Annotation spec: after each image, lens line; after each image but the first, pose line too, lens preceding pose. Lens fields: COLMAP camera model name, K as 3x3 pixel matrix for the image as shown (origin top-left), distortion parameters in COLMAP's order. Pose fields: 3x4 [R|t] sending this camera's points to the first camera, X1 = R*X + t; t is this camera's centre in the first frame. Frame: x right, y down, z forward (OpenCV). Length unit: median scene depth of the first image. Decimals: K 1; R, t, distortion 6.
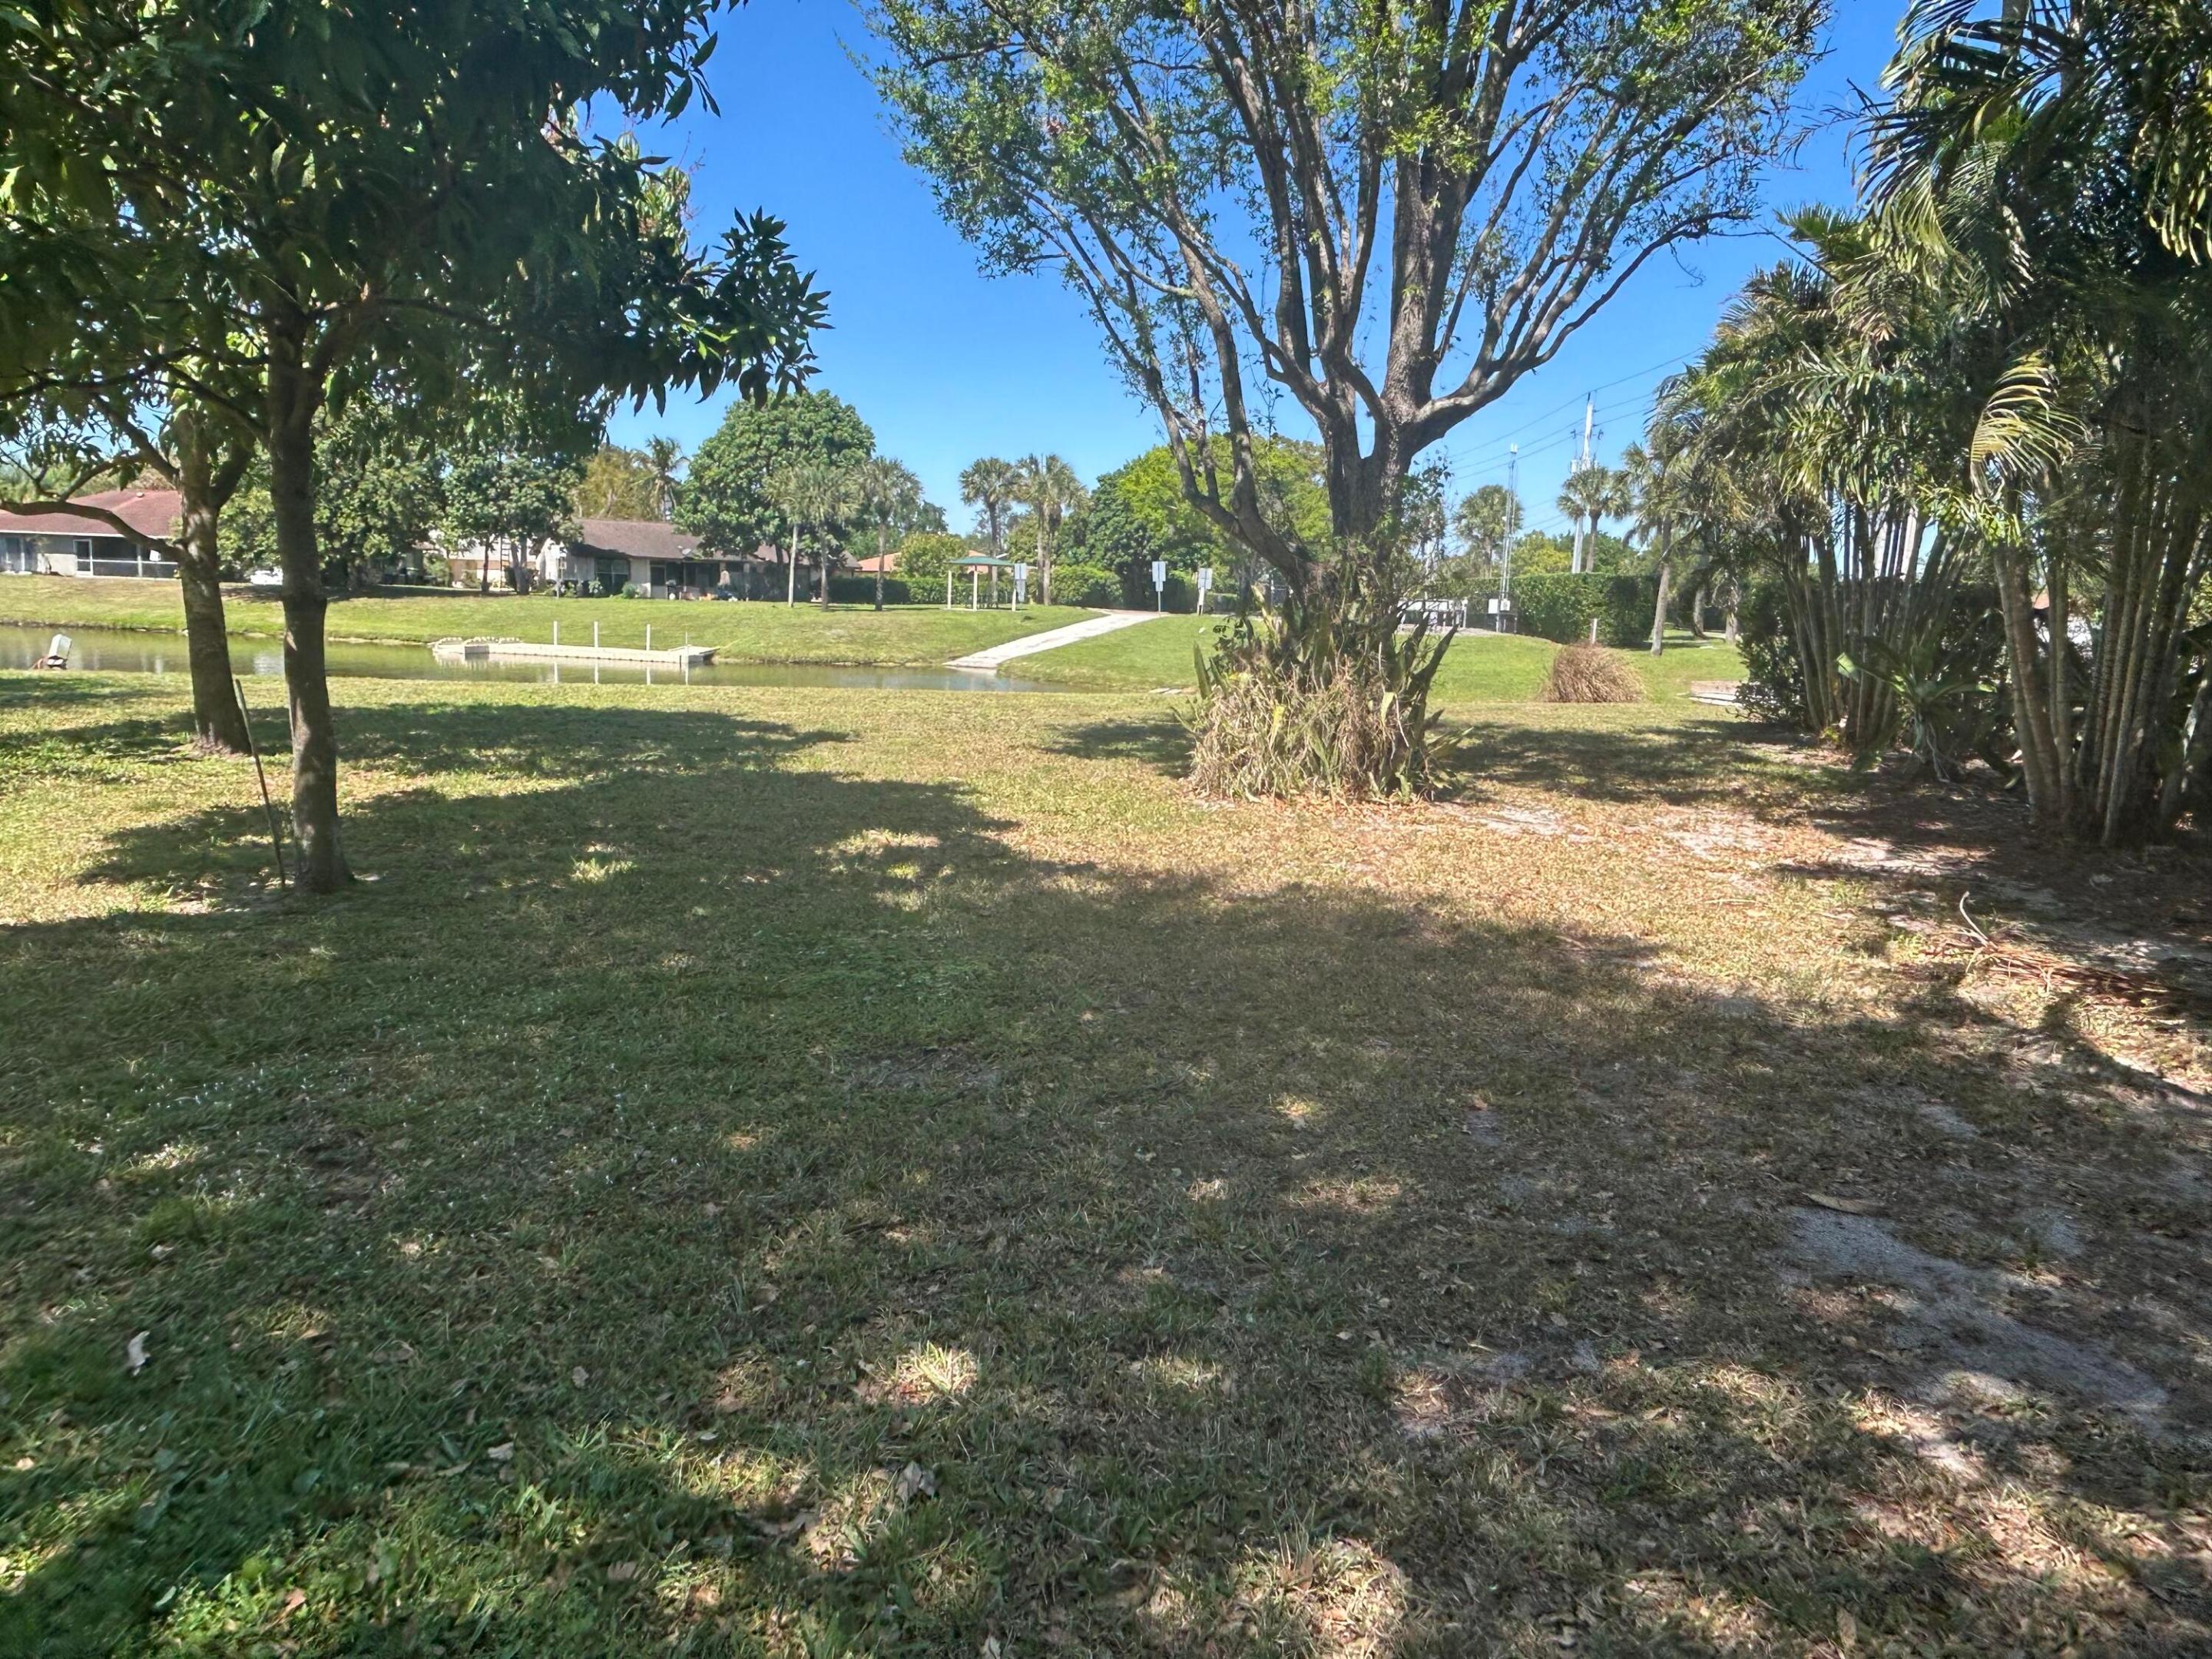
lens RADIAL K [[1532.2, 0, 1096.5], [0, 1532.2, 846.3], [0, 0, 1]] dist [-0.002012, -0.009575]
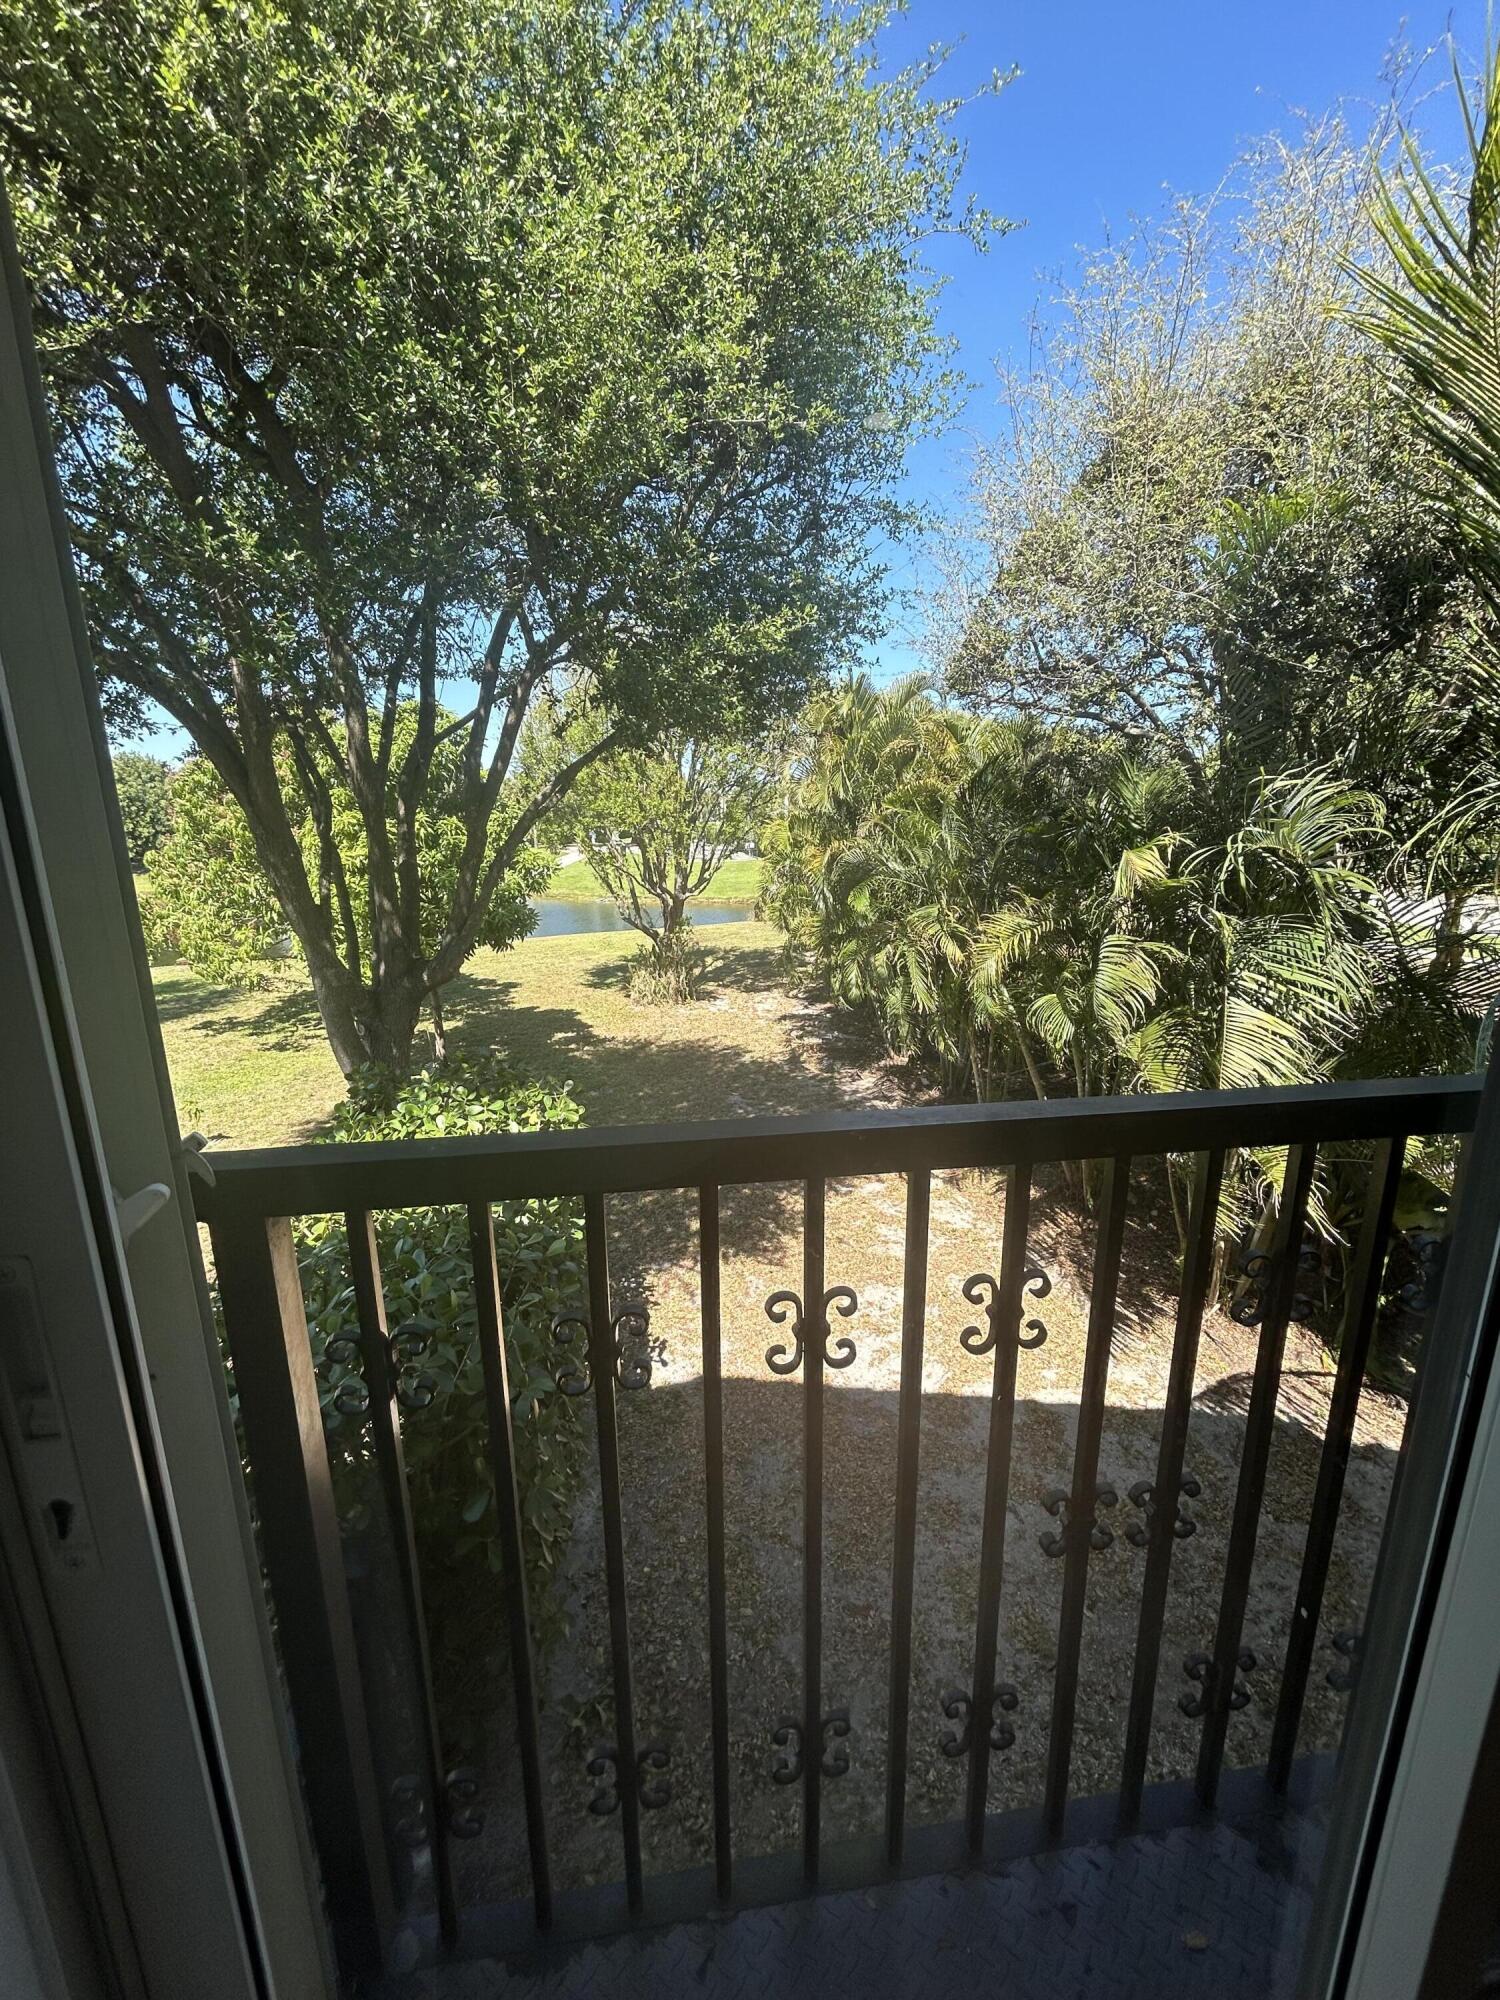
lens RADIAL K [[802.0, 0, 746.8], [0, 802.0, 993.2], [0, 0, 1]] dist [0.000865, -0.000668]
pose [[0.963796, -0.094878, 0.249191, -0.027591], [0.074540, 0.993163, 0.089843, -0.039671], [-0.256011, -0.068016, 0.964278, -0.171821]]
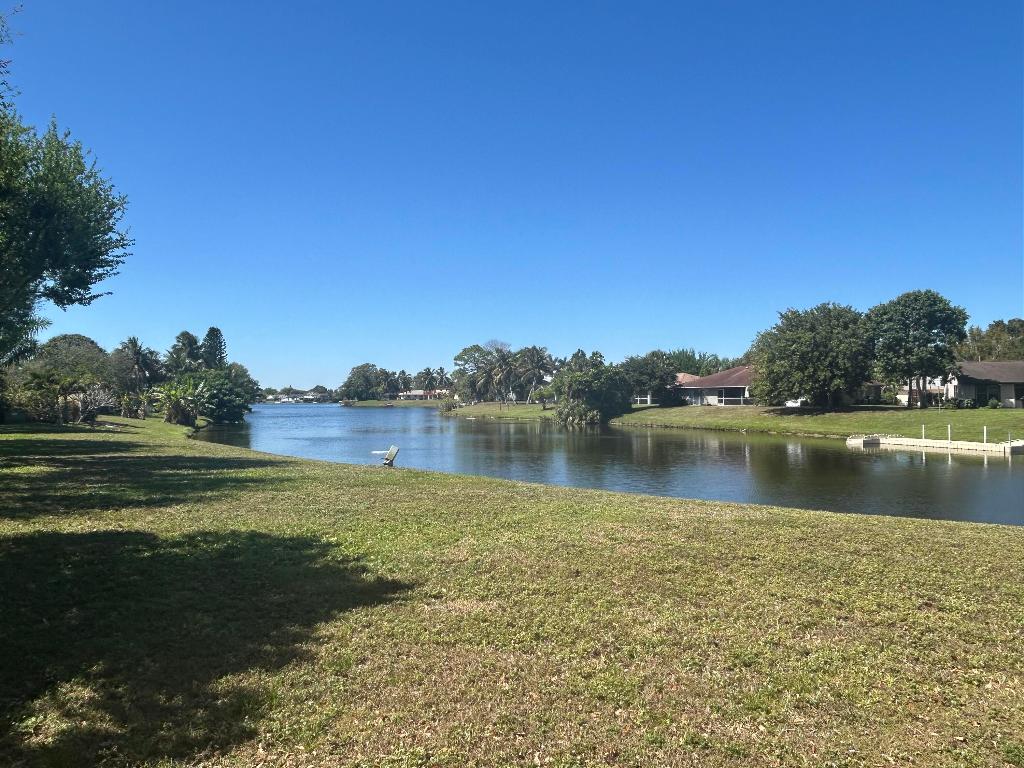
lens RADIAL K [[709.3, 0, 513.4], [0, 709.3, 384.9], [0, 0, 1]] dist [-0.002012, -0.009575]
pose [[0.575061, -0.055778, -0.816207, 0.010249], [-0.105860, 0.984212, -0.141843, -0.029350], [0.811233, 0.167972, 0.560077, 0.180827]]
